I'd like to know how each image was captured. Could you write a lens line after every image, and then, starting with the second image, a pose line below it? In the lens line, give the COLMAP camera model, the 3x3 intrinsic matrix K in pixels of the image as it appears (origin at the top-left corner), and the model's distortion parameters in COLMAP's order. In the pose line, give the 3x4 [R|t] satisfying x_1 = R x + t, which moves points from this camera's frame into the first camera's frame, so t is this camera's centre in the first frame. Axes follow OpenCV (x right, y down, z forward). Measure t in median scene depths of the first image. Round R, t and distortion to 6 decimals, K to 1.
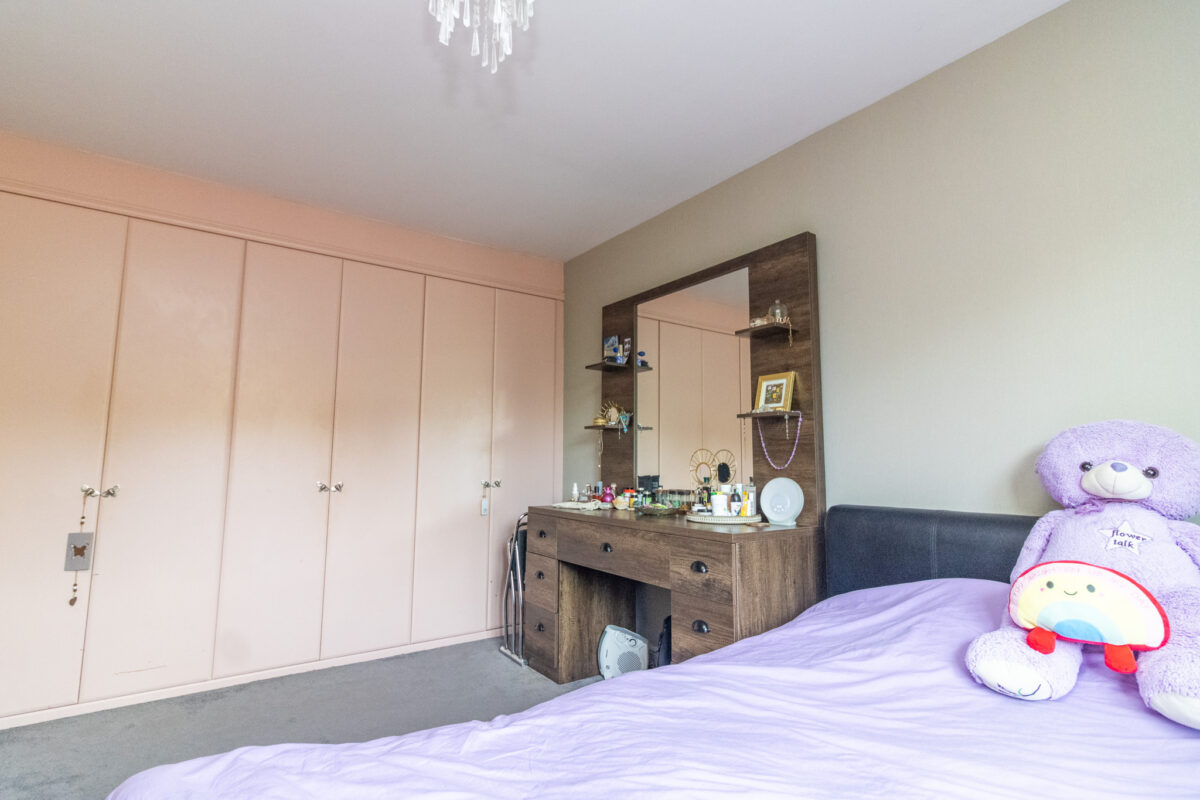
lens RADIAL K [[565.0, 0, 593.1], [0, 565.0, 402.1], [0, 0, 1]] dist [-0.005890, -0.000325]
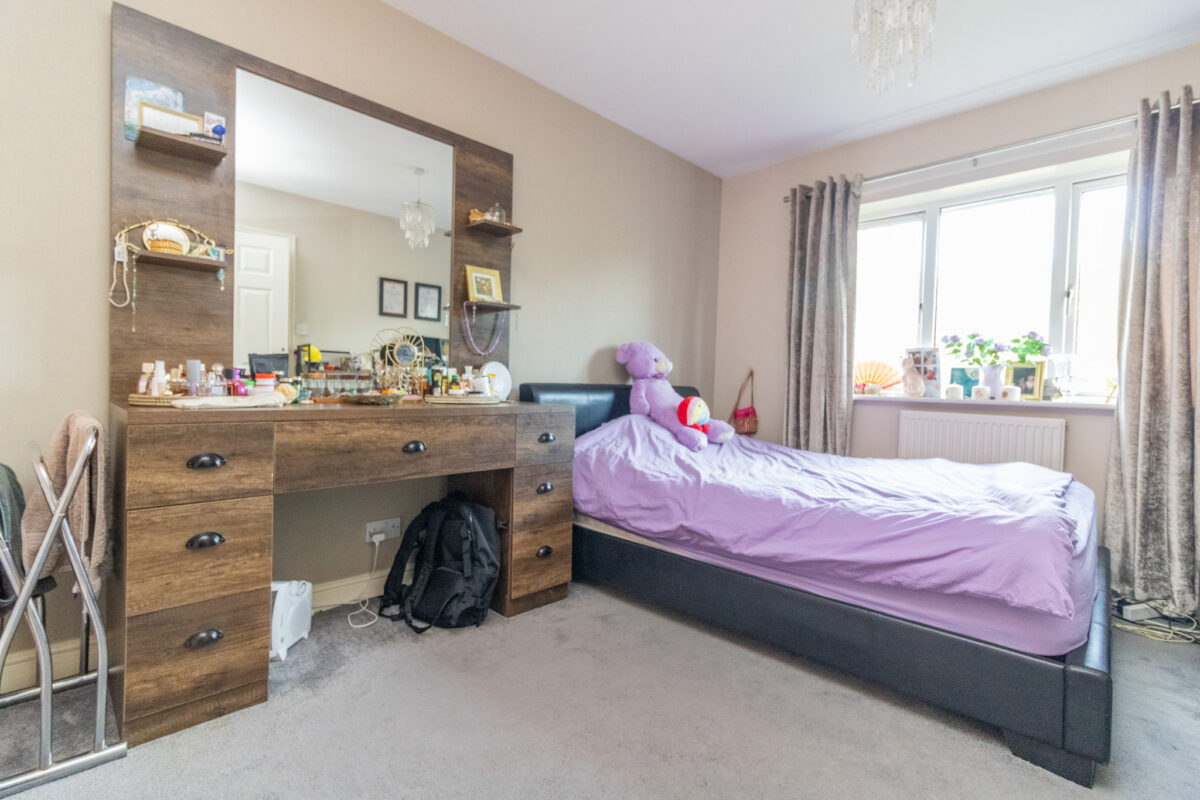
lens RADIAL K [[586.5, 0, 598.4], [0, 586.5, 393.3], [0, 0, 1]] dist [-0.001006, 0.000052]
pose [[-0.194358, -0.030405, 0.980459, -0.833588], [-0.135077, 0.990827, 0.003950, 0.154031], [-0.971586, -0.131670, -0.196682, 0.959337]]
